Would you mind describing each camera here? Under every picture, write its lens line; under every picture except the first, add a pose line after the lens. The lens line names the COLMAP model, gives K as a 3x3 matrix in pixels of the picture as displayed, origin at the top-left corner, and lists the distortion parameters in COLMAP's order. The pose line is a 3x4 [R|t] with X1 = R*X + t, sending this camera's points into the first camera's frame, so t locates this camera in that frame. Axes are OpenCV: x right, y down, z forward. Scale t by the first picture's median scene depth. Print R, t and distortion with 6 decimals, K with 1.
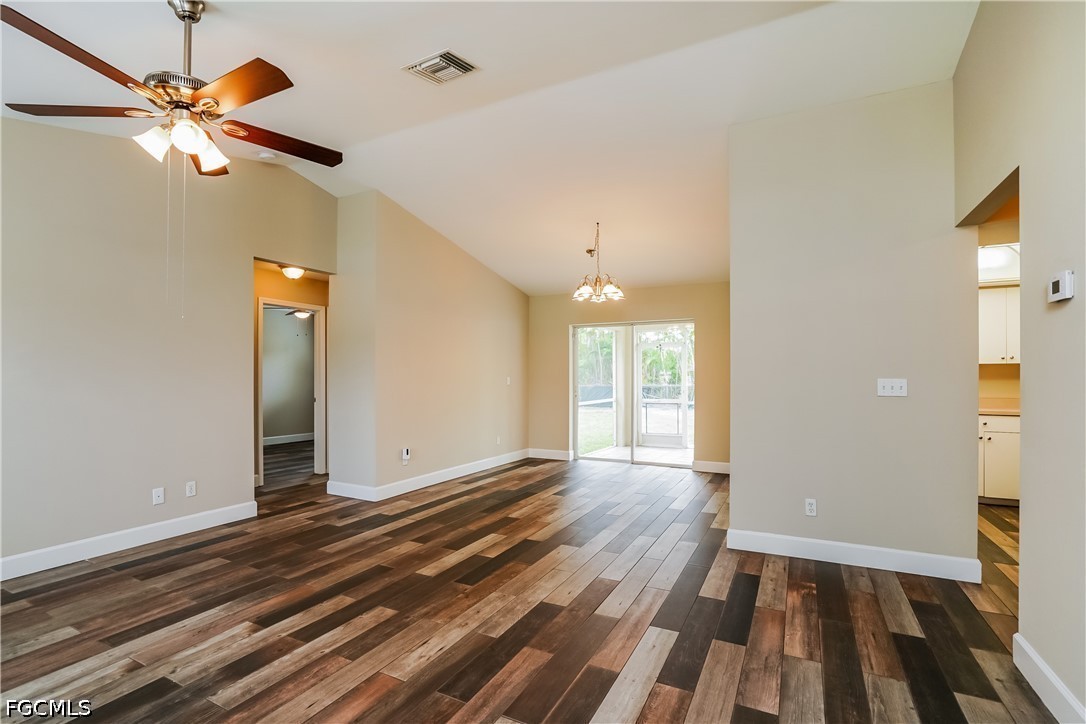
lens RADIAL K [[503.4, 0, 546.7], [0, 503.4, 370.5], [0, 0, 1]] dist [-0.035259, 0.011840]
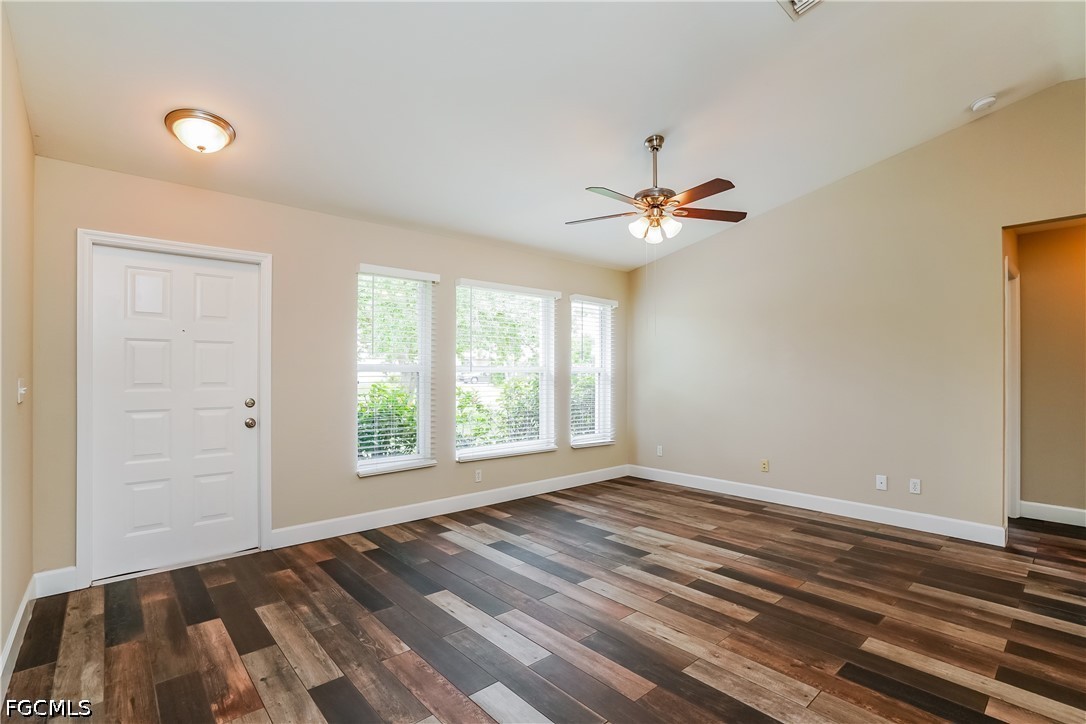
lens RADIAL K [[503.4, 0, 543.6], [0, 503.4, 362.1], [0, 0, 1]] dist [-0.035259, 0.011840]
pose [[-0.354557, -0.015295, -0.934909, 0.745022], [0.006705, 0.999799, -0.018900, 0.000392], [0.935010, -0.012970, -0.354383, 0.986552]]
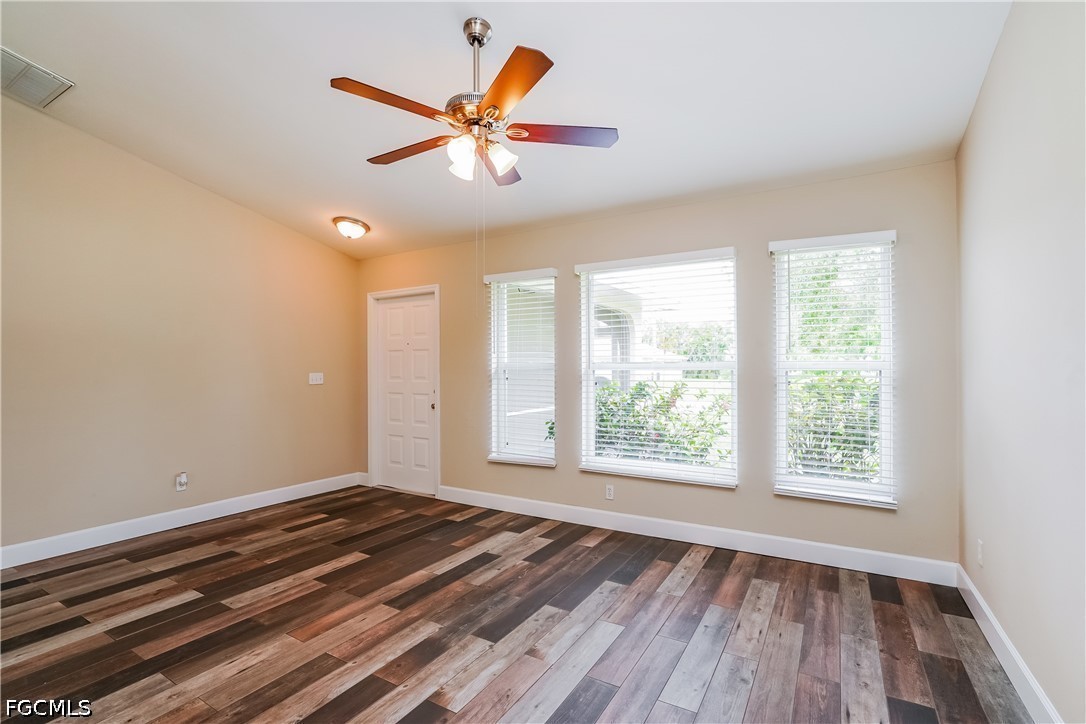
lens RADIAL K [[503.4, 0, 542.9], [0, 503.4, 359.1], [0, 0, 1]] dist [-0.035259, 0.011840]
pose [[-0.997786, 0.007969, 0.066032, -0.749208], [0.005897, 0.999486, -0.031514, 0.017763], [-0.066249, -0.031054, -0.997320, 1.653469]]
